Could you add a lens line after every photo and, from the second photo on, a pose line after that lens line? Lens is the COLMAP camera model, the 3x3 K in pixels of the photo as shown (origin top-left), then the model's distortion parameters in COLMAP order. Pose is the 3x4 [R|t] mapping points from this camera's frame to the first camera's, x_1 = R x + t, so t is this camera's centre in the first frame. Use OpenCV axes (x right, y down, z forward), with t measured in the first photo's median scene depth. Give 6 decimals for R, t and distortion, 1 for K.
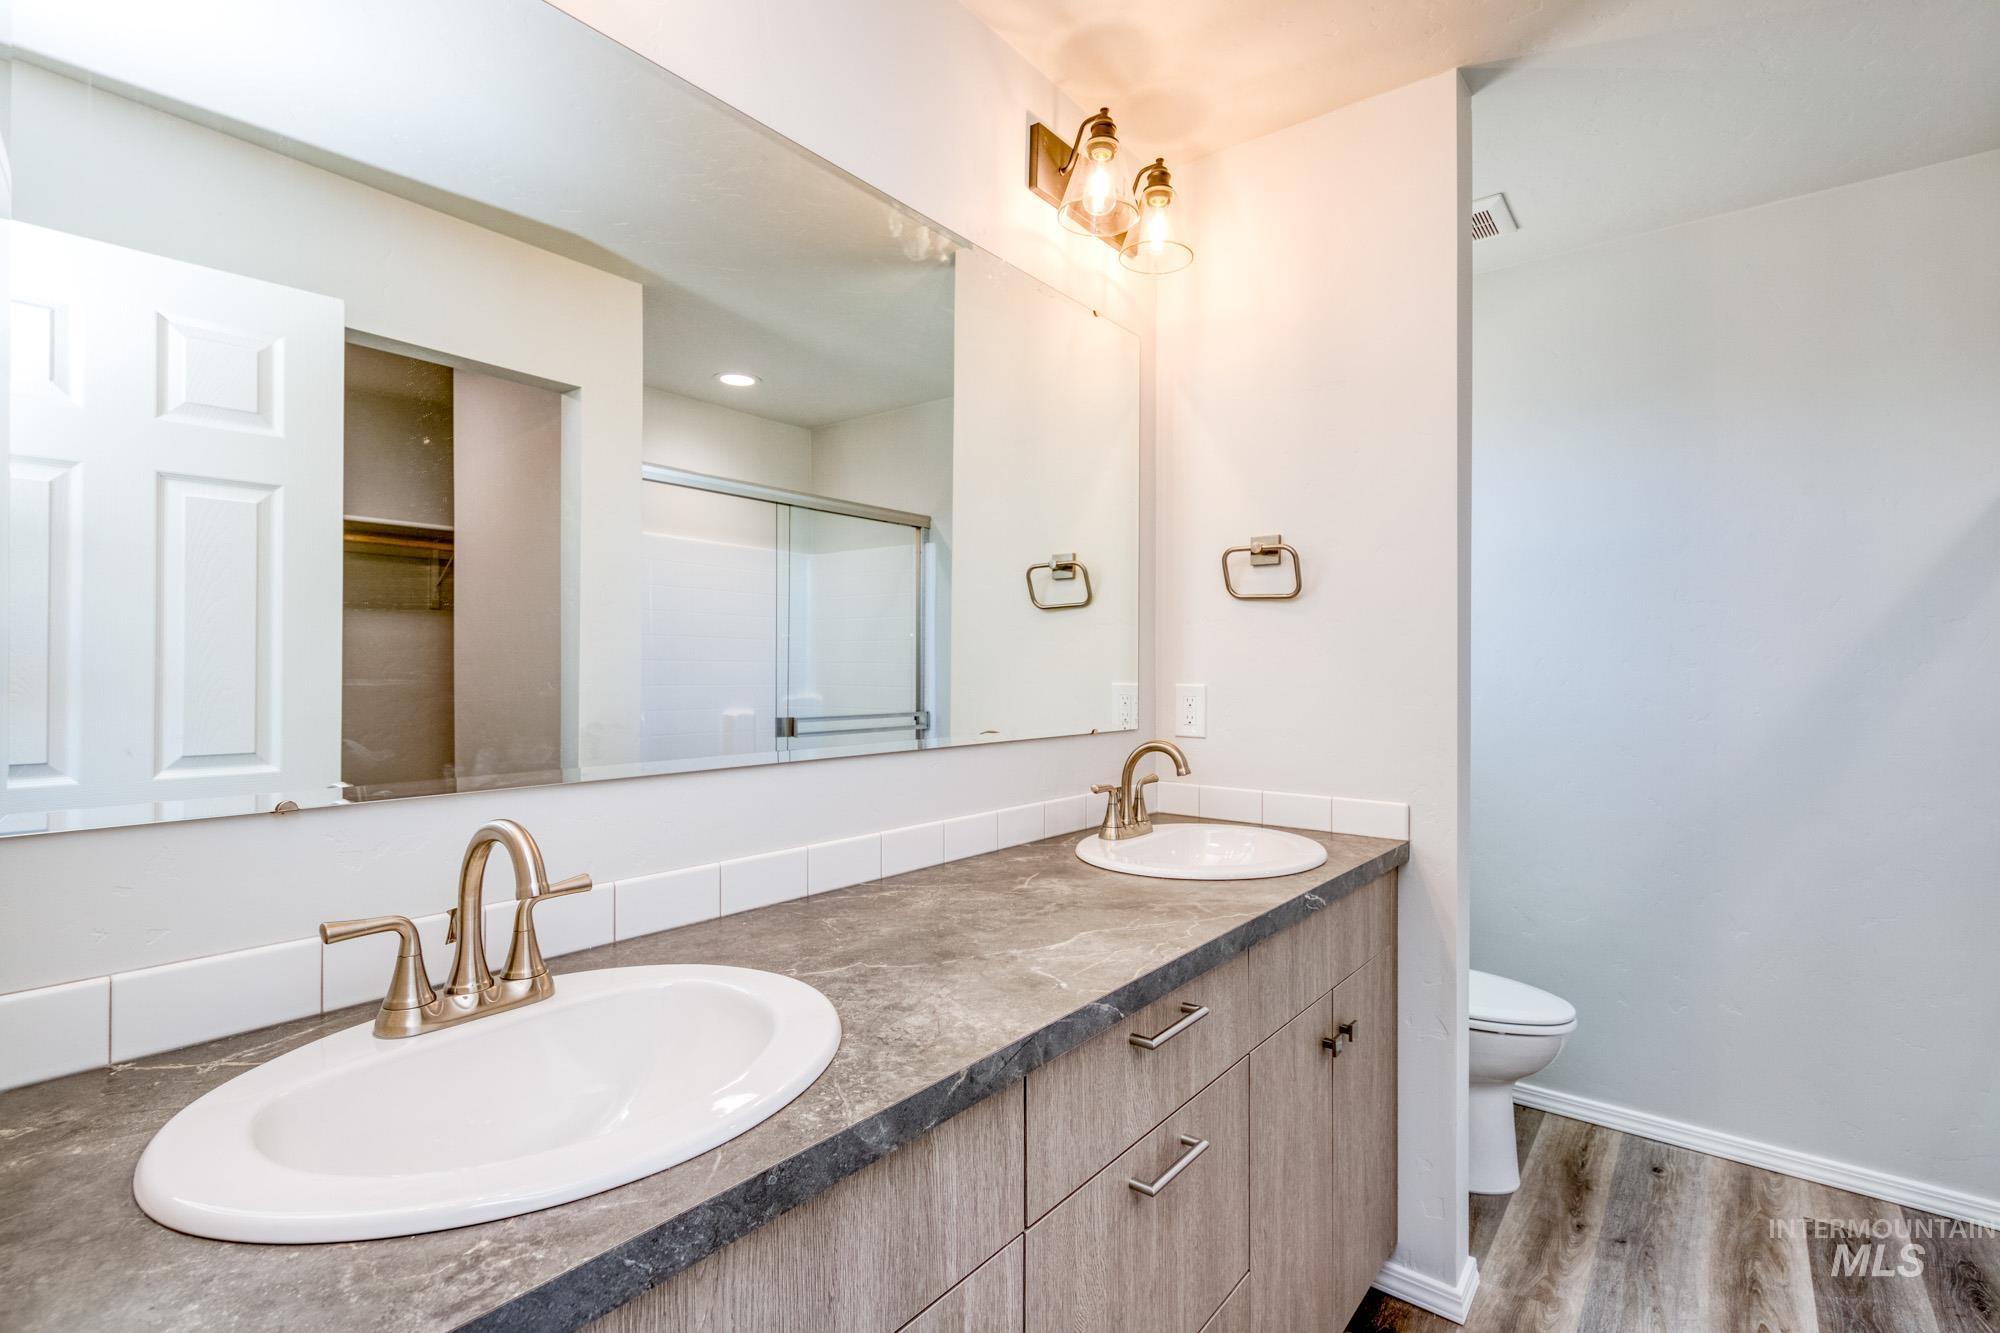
lens RADIAL K [[934.0, 0, 992.5], [0, 934.0, 666.1], [0, 0, 1]] dist [0.004527, -0.000592]
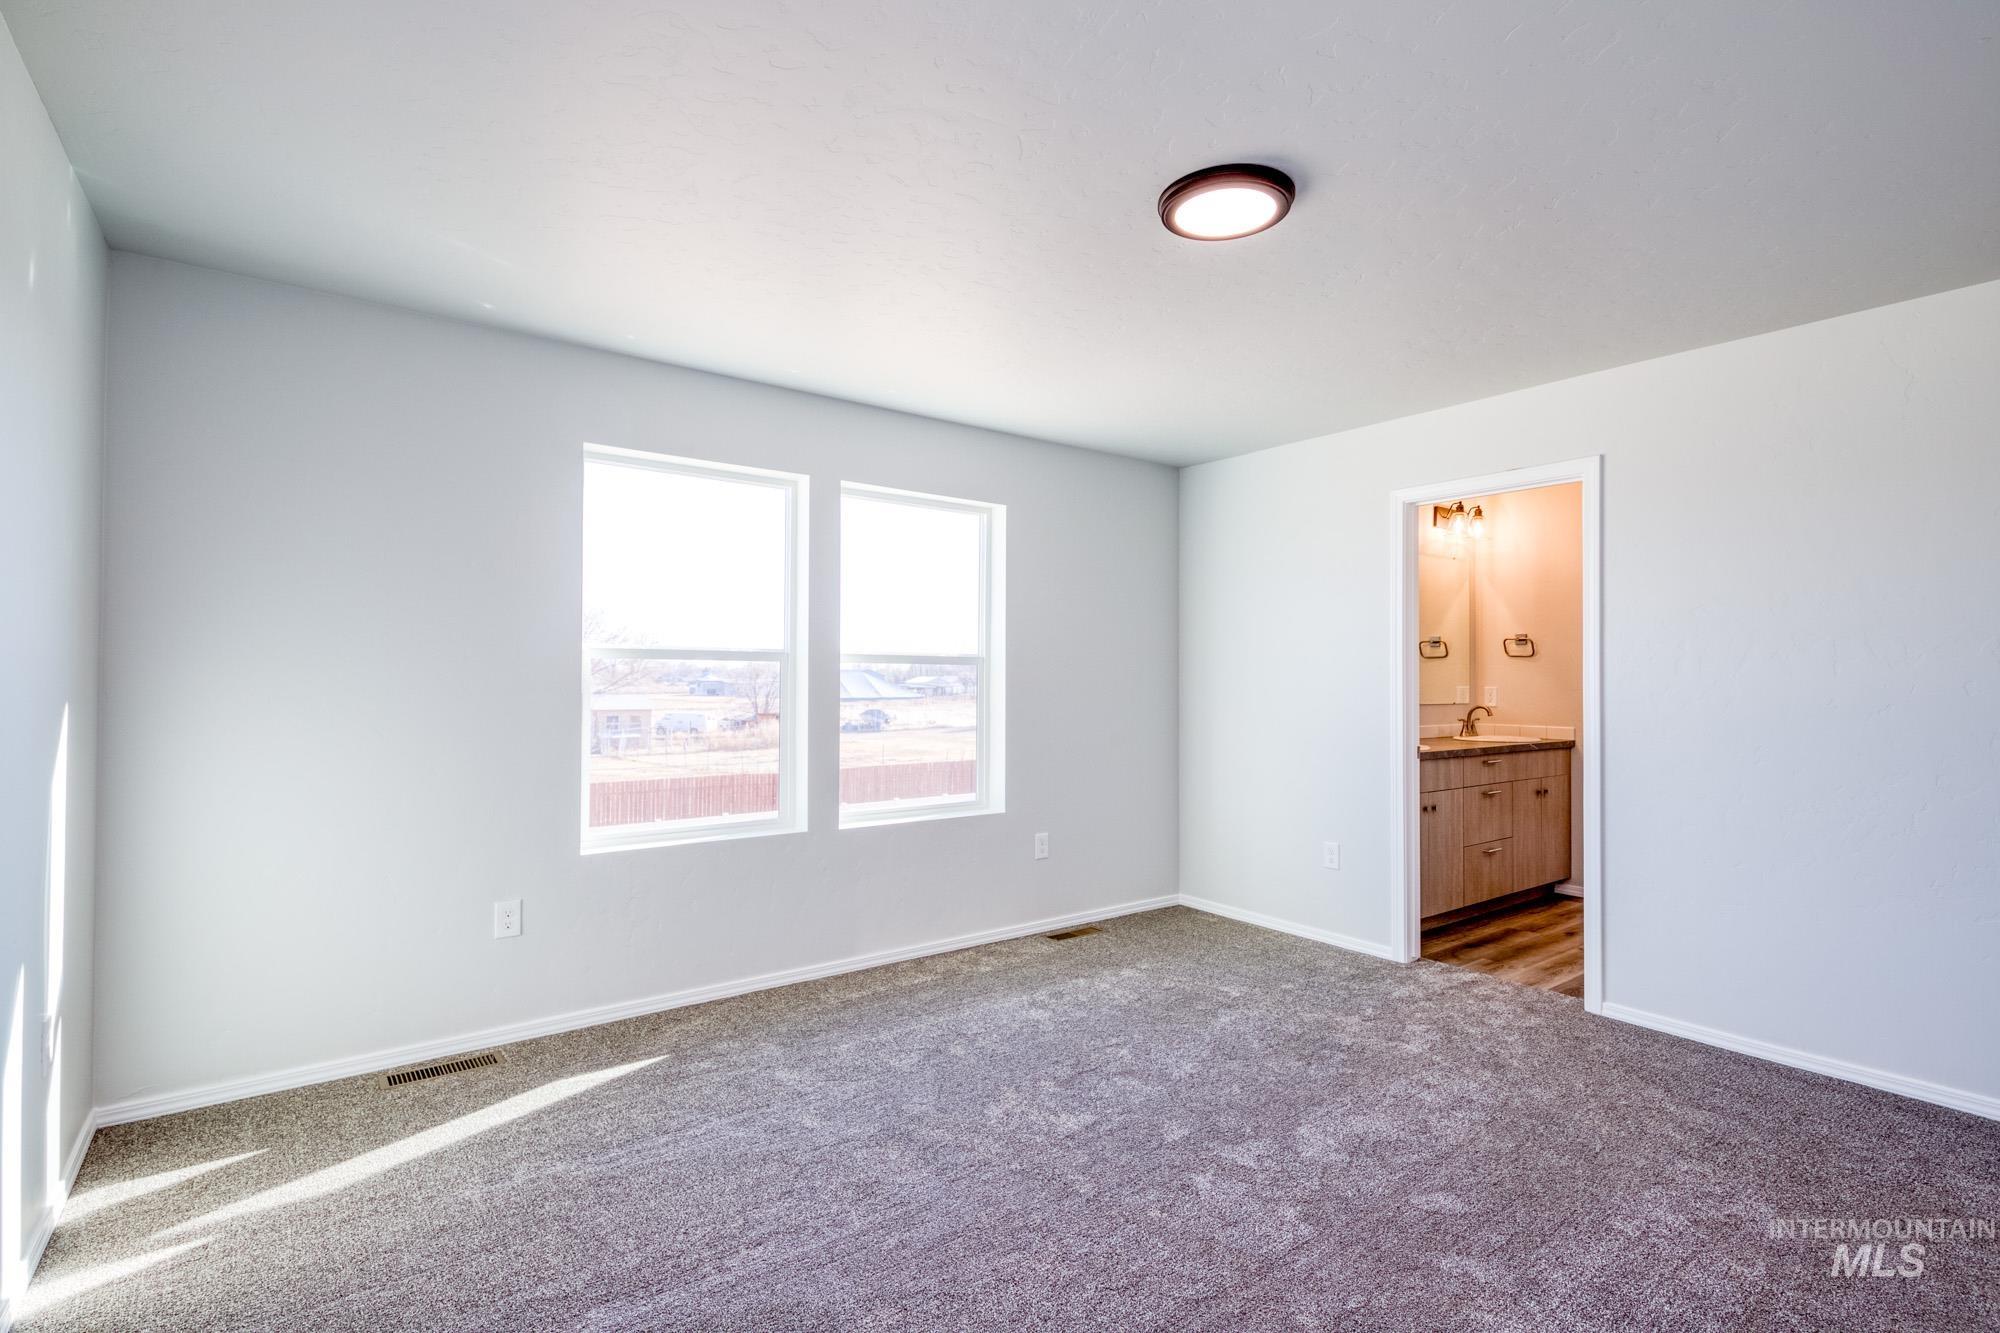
lens RADIAL K [[934.0, 0, 992.5], [0, 934.0, 666.1], [0, 0, 1]] dist [0.004527, -0.000592]
pose [[0.967235, -0.002668, -0.253868, -0.574795], [-0.001629, 0.999859, -0.016713, 0.007096], [0.253877, 0.016579, 0.967094, -2.298169]]
